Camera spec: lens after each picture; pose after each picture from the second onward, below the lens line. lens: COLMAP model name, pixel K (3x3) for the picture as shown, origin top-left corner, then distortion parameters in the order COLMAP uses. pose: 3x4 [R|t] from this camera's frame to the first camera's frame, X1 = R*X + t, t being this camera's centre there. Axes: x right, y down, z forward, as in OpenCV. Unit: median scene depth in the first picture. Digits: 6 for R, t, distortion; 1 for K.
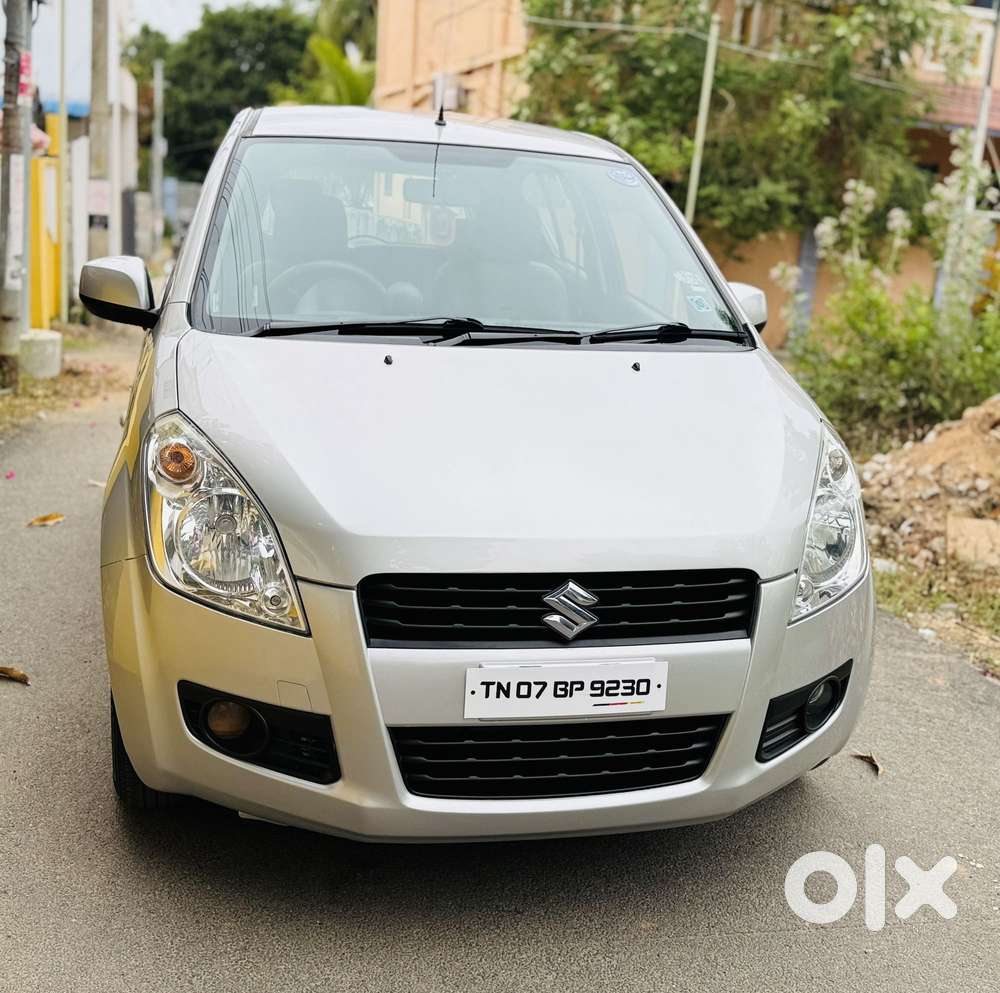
lens RADIAL K [[1063.5, 0, 500.0], [0, 1063.5, 496.5], [0, 0, 1]] dist [0.116964, -0.181537]
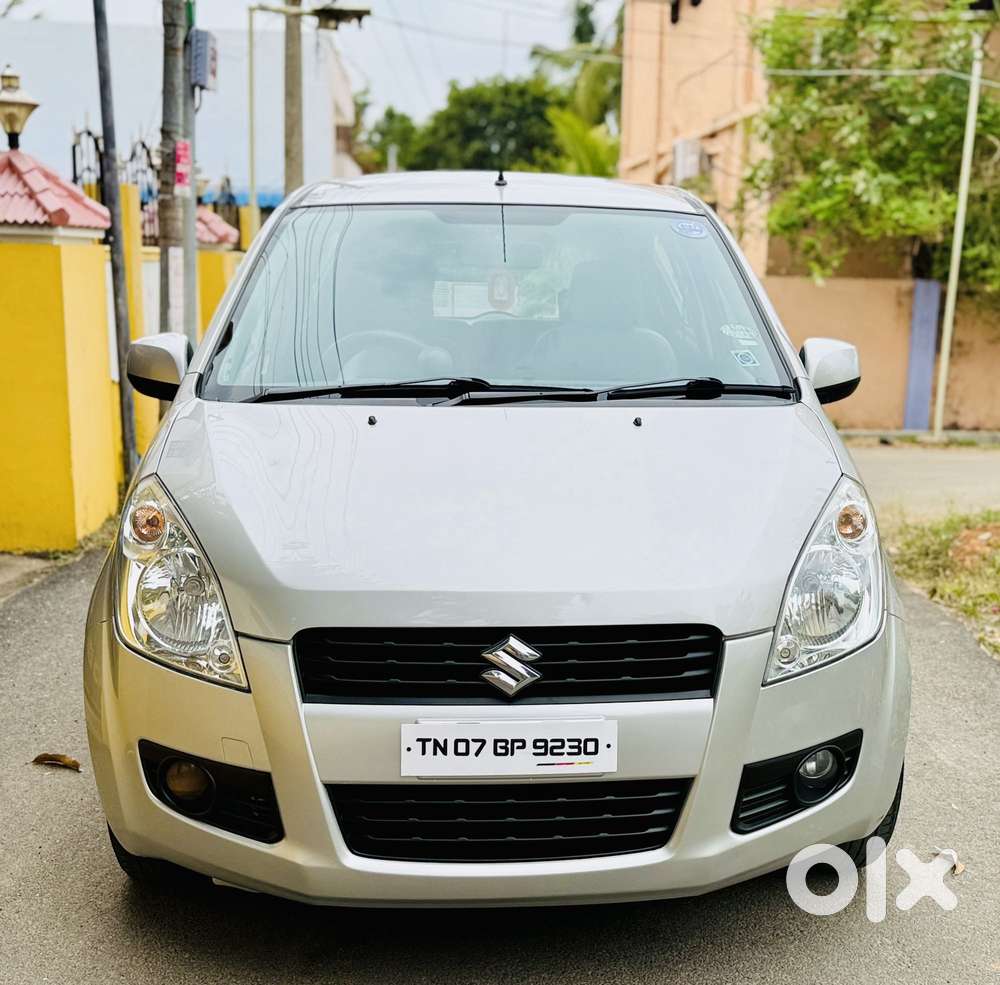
lens RADIAL K [[1211.9, 0, 598.2], [0, 1211.9, 570.1], [0, 0, 1]] dist [0.083416, -0.064896]
pose [[0.990661, -0.013888, -0.135641, 0.261020], [0.009034, 0.999299, -0.036333, 0.053638], [0.136051, 0.034768, 0.990092, -0.074080]]
